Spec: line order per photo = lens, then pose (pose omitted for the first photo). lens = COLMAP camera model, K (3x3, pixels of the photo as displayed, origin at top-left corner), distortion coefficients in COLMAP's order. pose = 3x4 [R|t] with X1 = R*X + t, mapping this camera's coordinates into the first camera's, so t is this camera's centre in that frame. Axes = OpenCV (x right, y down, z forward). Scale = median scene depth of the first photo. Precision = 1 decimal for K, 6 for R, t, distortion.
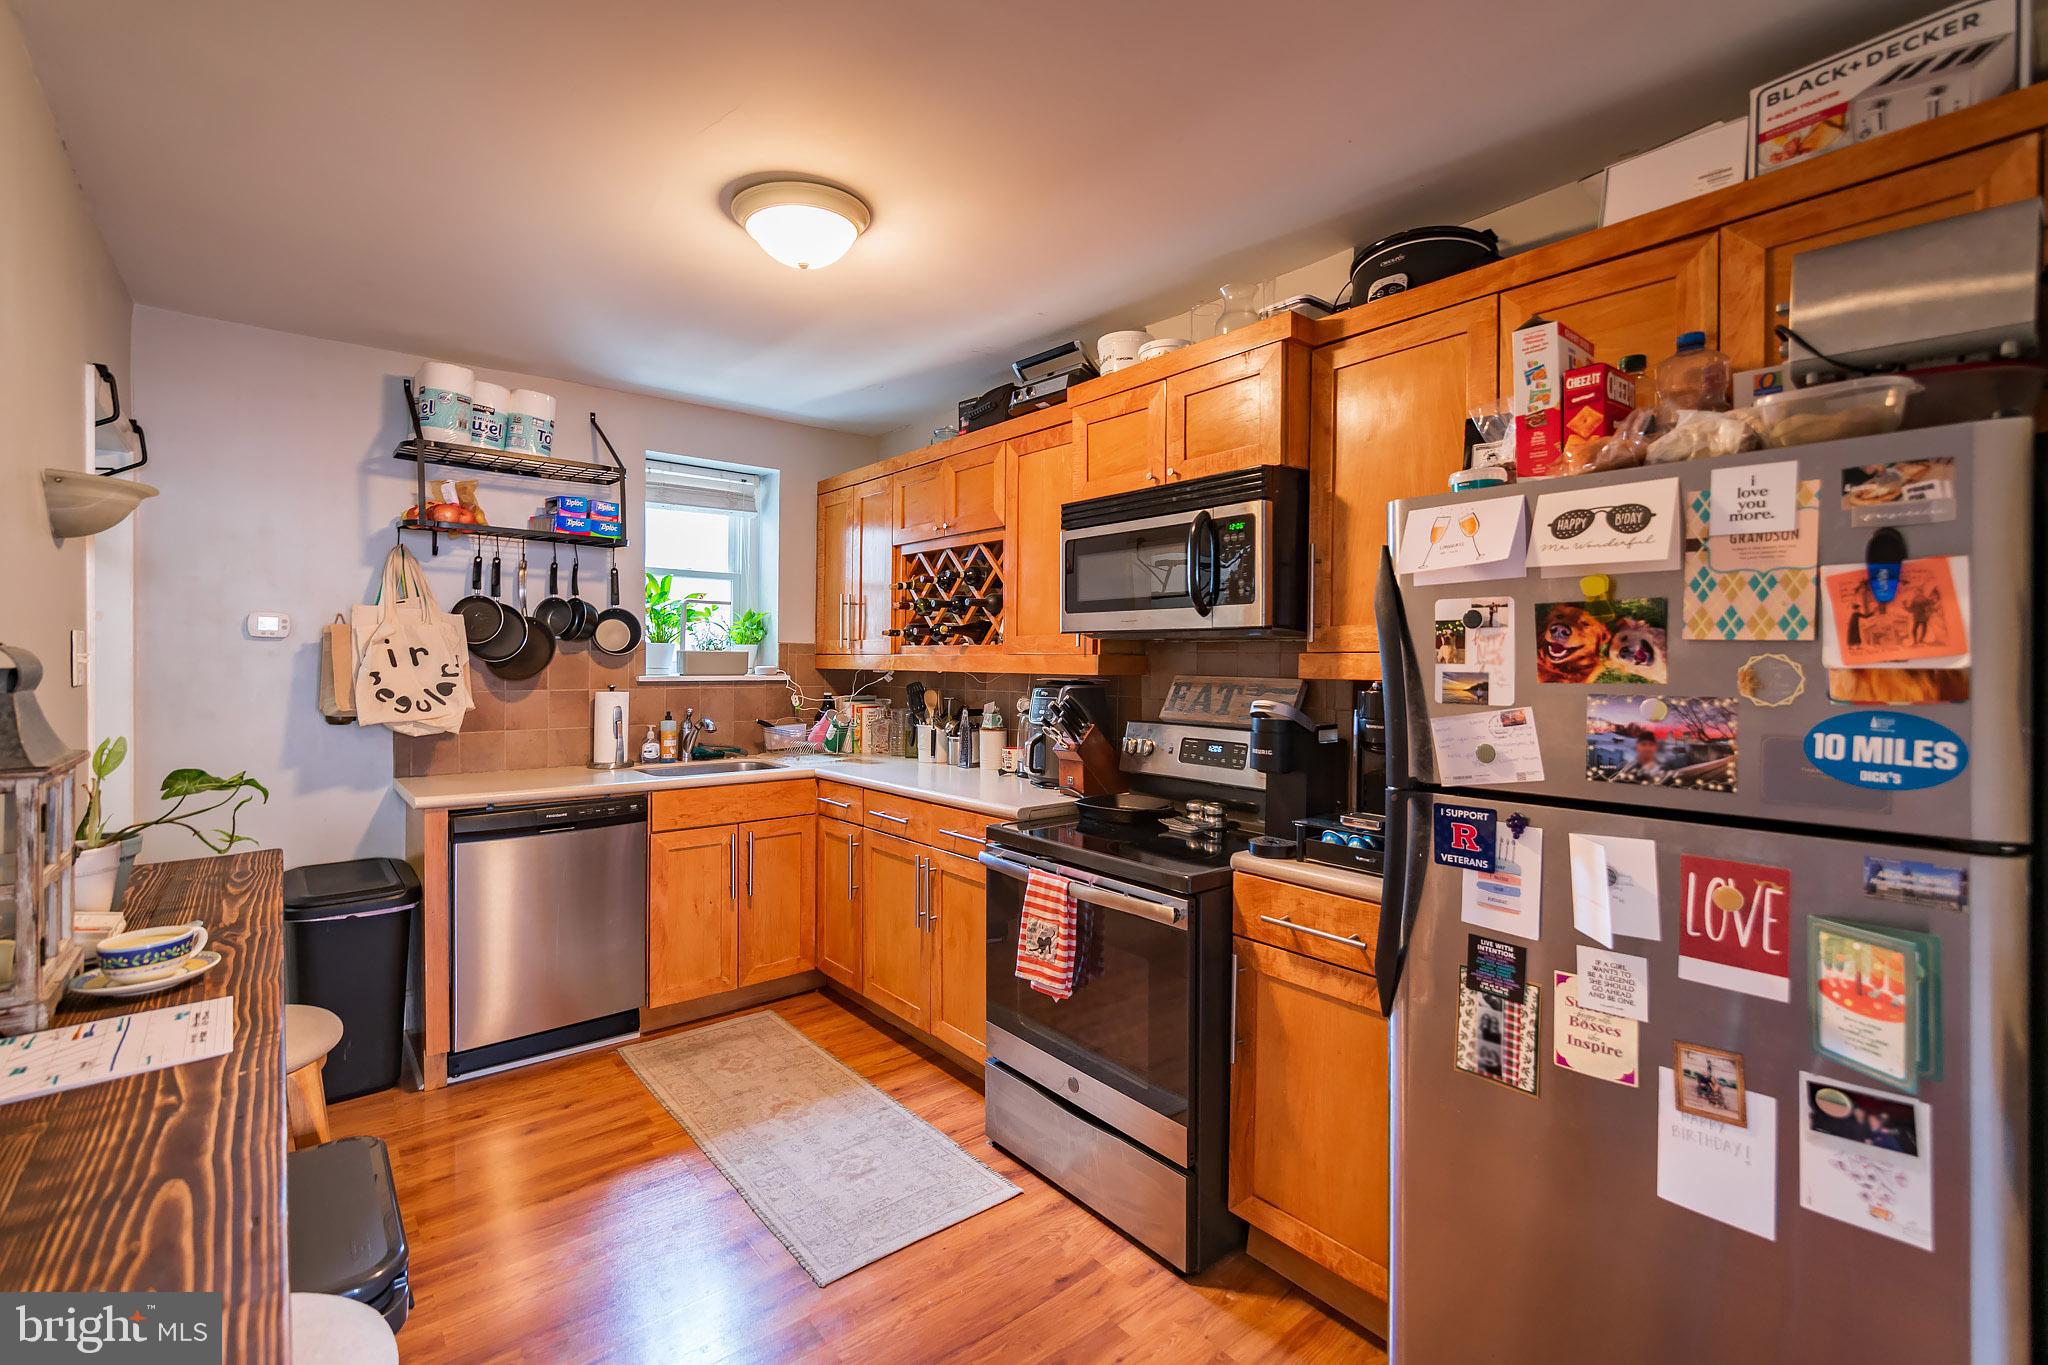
lens RADIAL K [[924.3, 0, 988.0], [0, 924.3, 653.5], [0, 0, 1]] dist [0.004534, 0.000036]
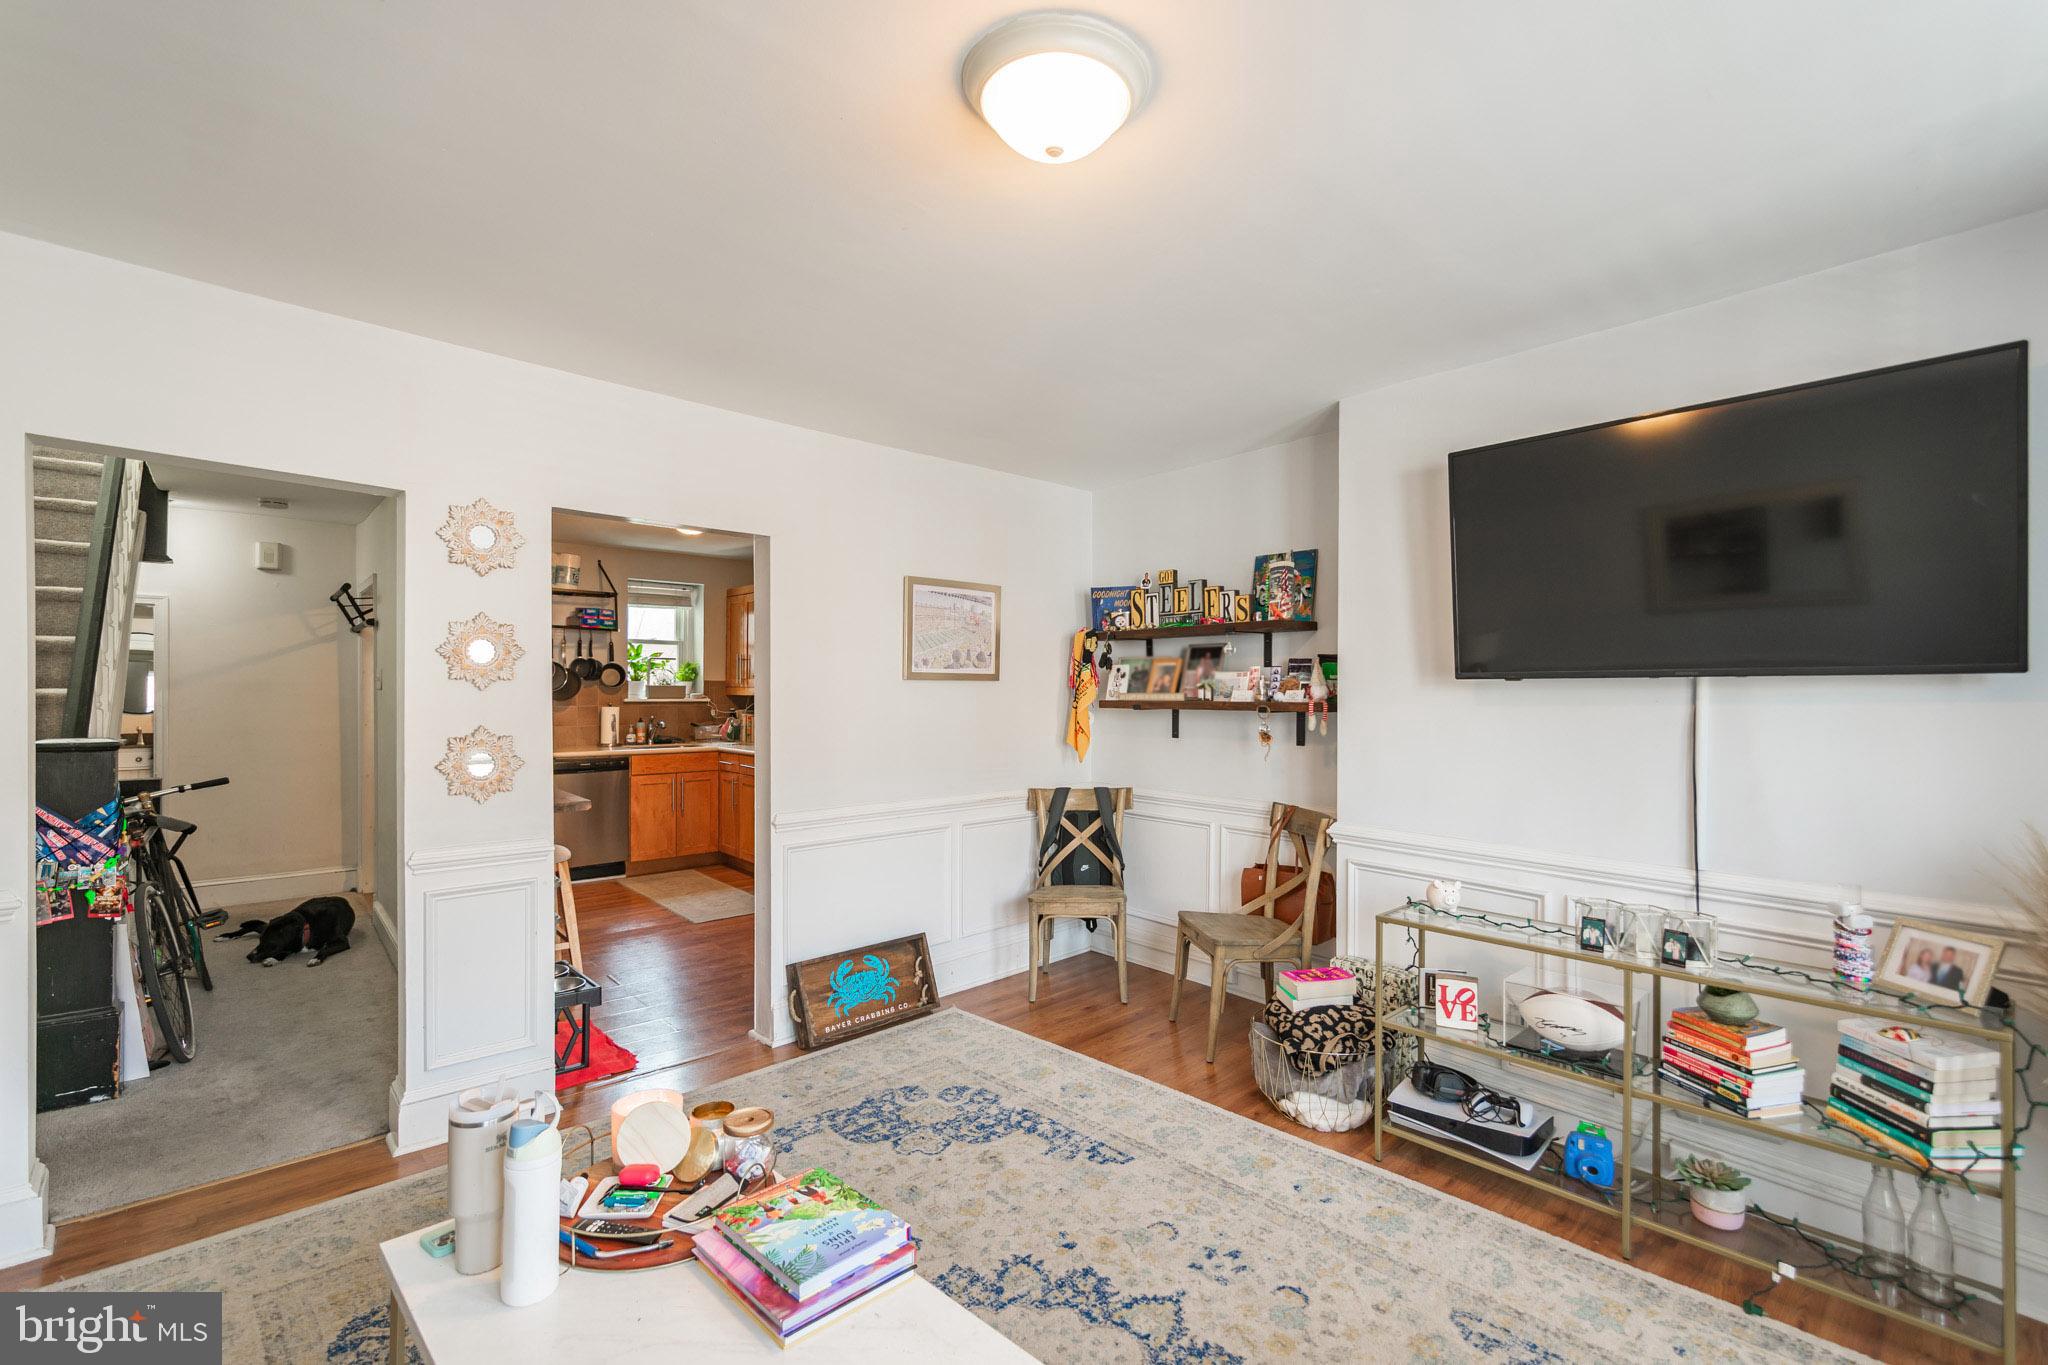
lens RADIAL K [[924.3, 0, 1017.8], [0, 924.3, 688.9], [0, 0, 1]] dist [0.004534, 0.000036]
pose [[0.999204, -0.000957, 0.039887, 0.356178], [0.000603, 0.999960, 0.008892, -0.012698], [-0.039894, -0.008861, 0.999165, -0.936399]]
